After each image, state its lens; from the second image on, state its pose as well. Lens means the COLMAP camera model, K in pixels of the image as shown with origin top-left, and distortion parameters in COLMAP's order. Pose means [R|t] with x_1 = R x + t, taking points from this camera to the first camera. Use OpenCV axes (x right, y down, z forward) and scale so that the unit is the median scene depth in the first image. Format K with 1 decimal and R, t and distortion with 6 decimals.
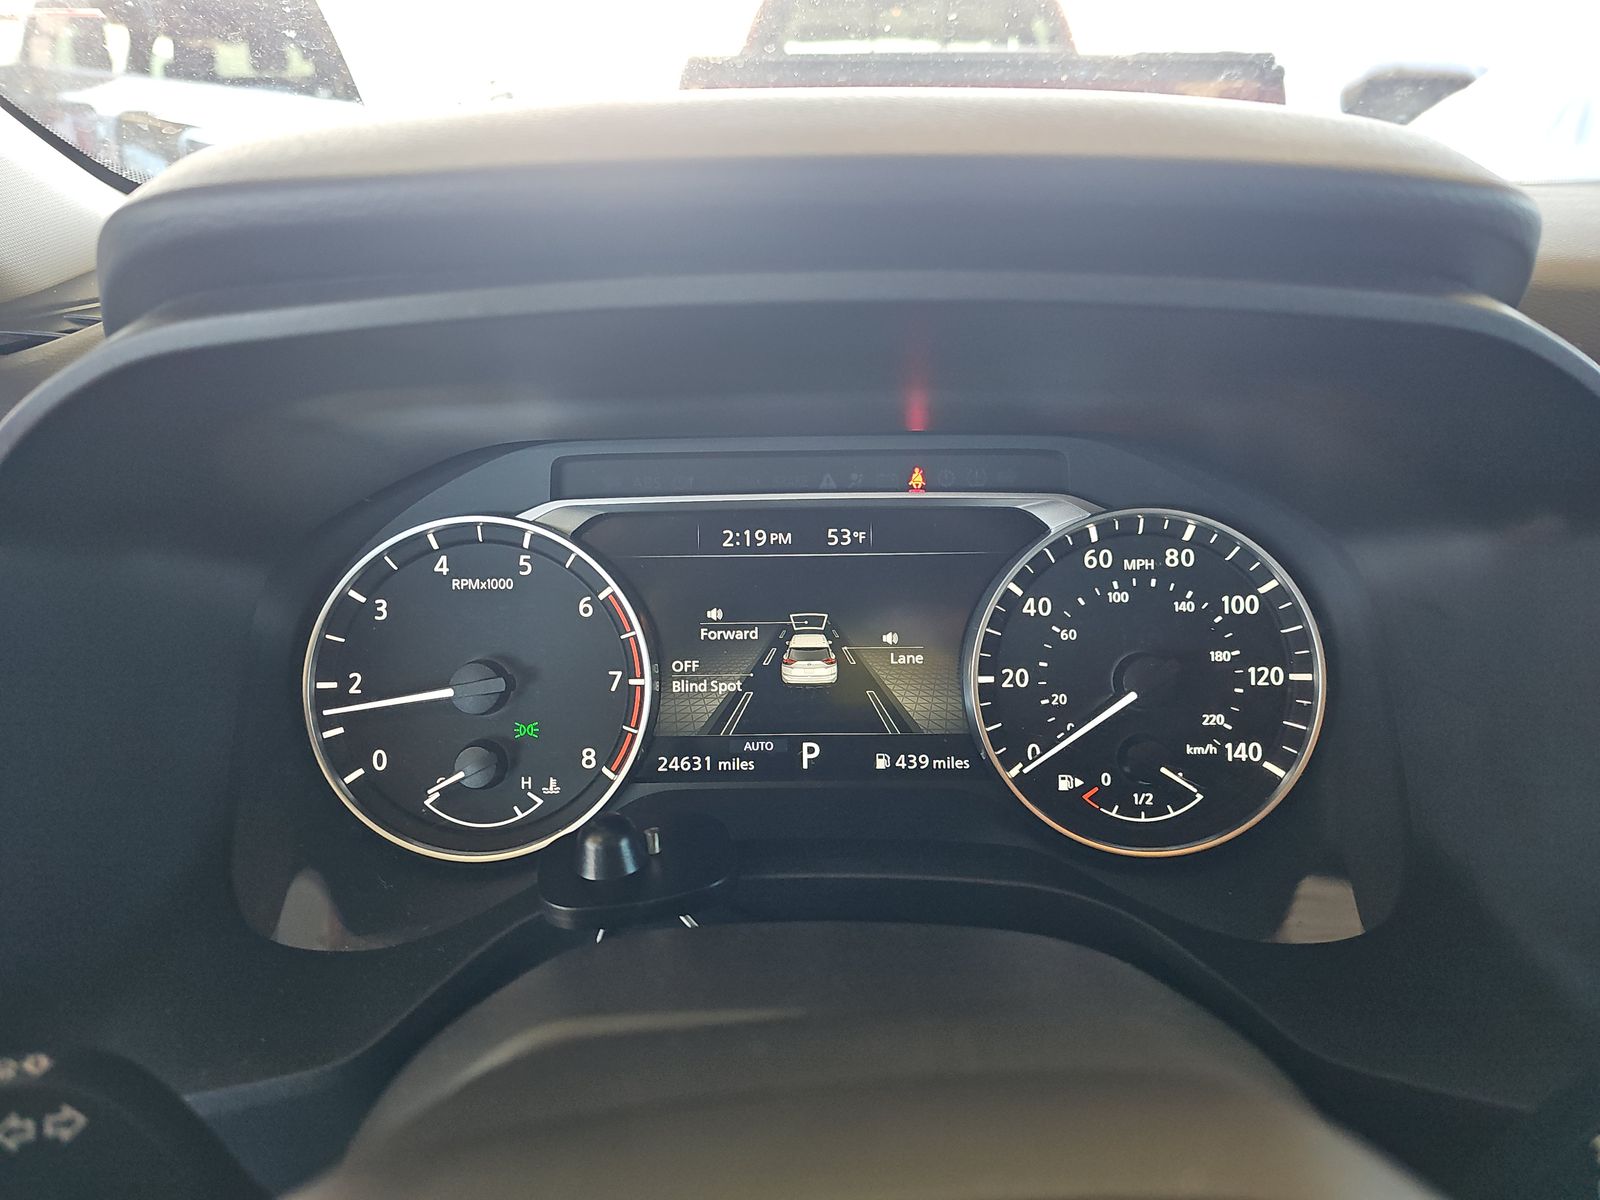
lens RADIAL K [[1063.4, 0, 796.5], [0, 1063.4, 598.1], [0, 0, 1]] dist [0.012300, -0.000568]
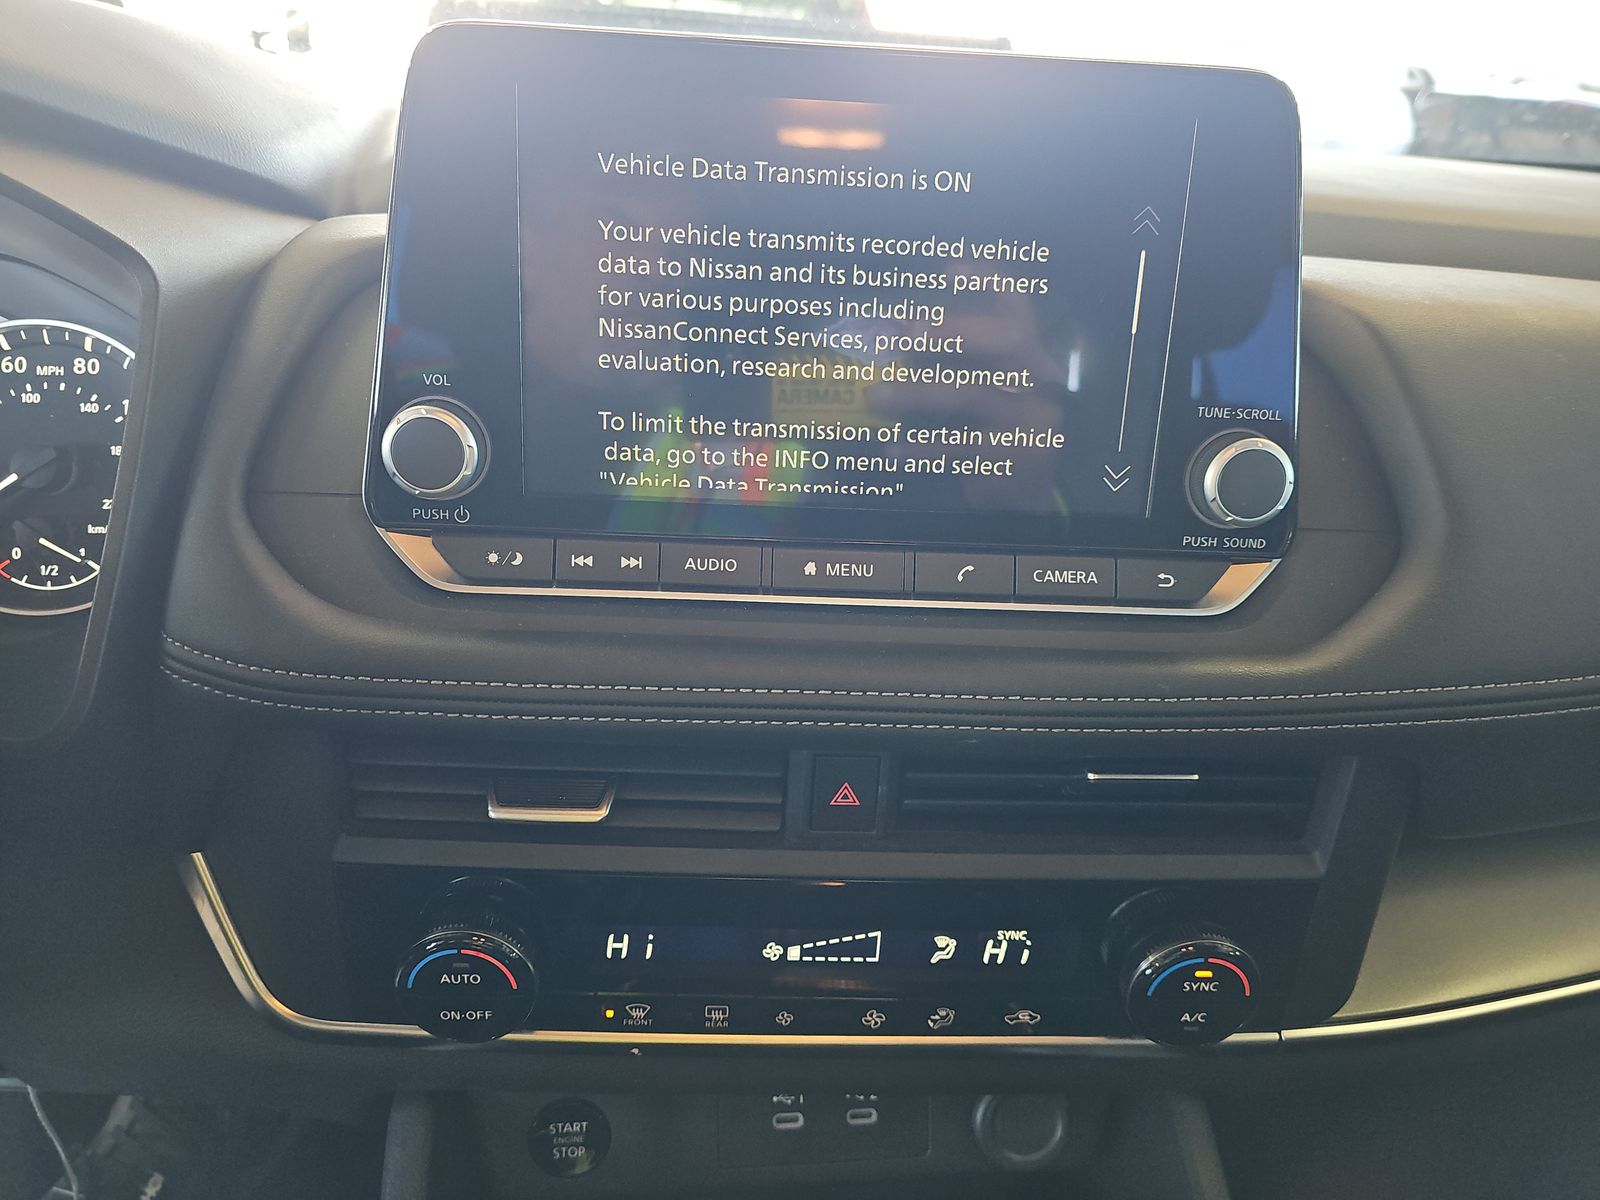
lens RADIAL K [[1063.4, 0, 792.4], [0, 1063.4, 598.6], [0, 0, 1]] dist [0.012300, -0.000568]
pose [[0.993210, 0.013853, 0.115504, 1.000272], [-0.015915, 0.999730, 0.016949, 0.185949], [-0.115238, -0.018672, 0.993162, -0.265784]]
